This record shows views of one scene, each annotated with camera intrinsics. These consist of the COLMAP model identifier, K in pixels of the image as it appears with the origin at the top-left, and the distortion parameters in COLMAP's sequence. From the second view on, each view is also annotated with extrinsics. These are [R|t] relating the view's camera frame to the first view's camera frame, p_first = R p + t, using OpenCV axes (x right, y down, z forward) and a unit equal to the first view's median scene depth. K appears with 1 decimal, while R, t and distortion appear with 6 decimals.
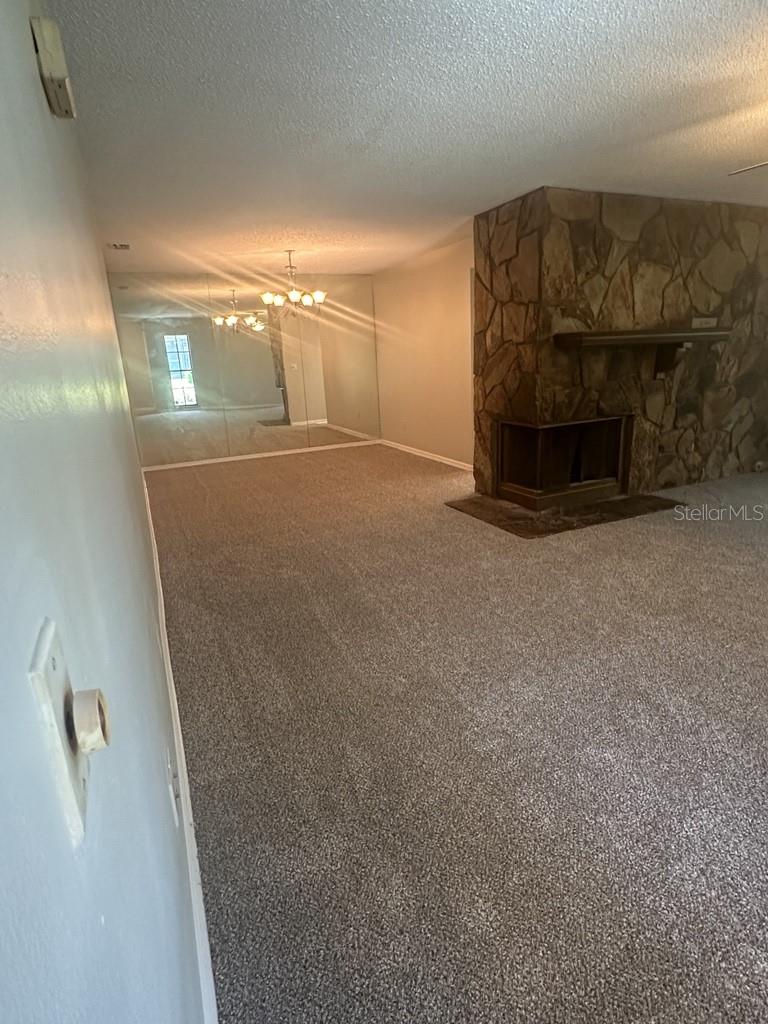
lens RADIAL K [[553.7, 0, 384.5], [0, 553.7, 511.8], [0, 0, 1]] dist [-0.003224, 0.000521]
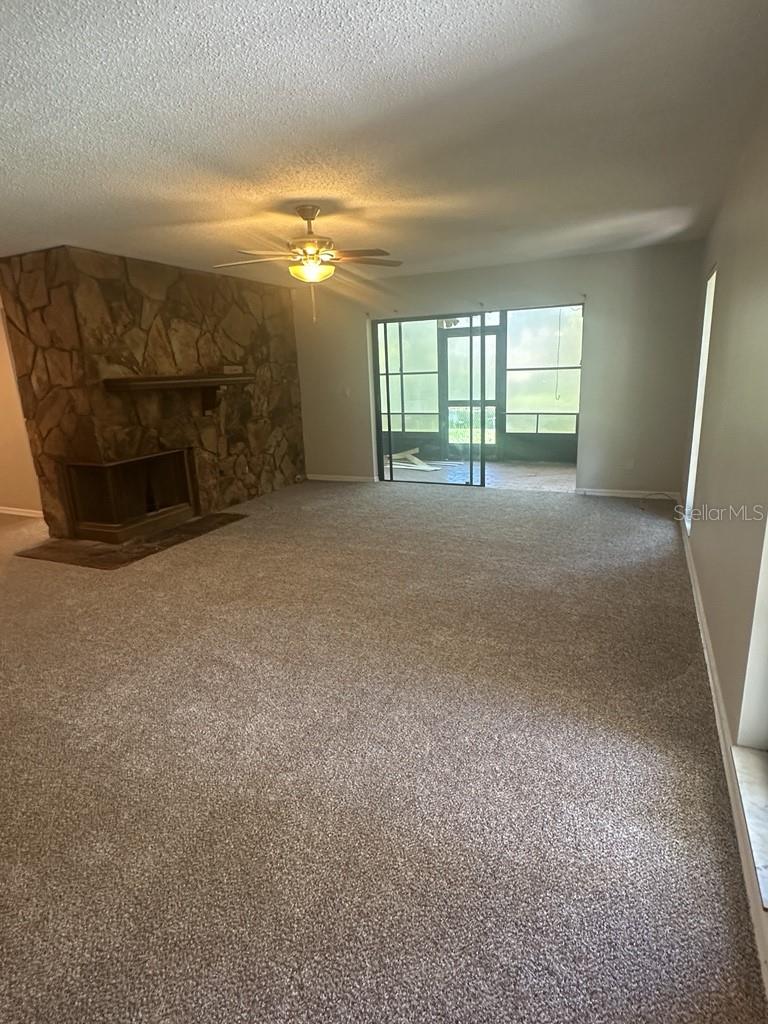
lens RADIAL K [[553.7, 0, 386.5], [0, 553.7, 512.6], [0, 0, 1]] dist [-0.003224, 0.000521]
pose [[0.753266, -0.149768, 0.640438, -0.007374], [0.185398, 0.982594, 0.011721, 0.024044], [-0.631046, 0.109907, 0.767921, -0.145889]]
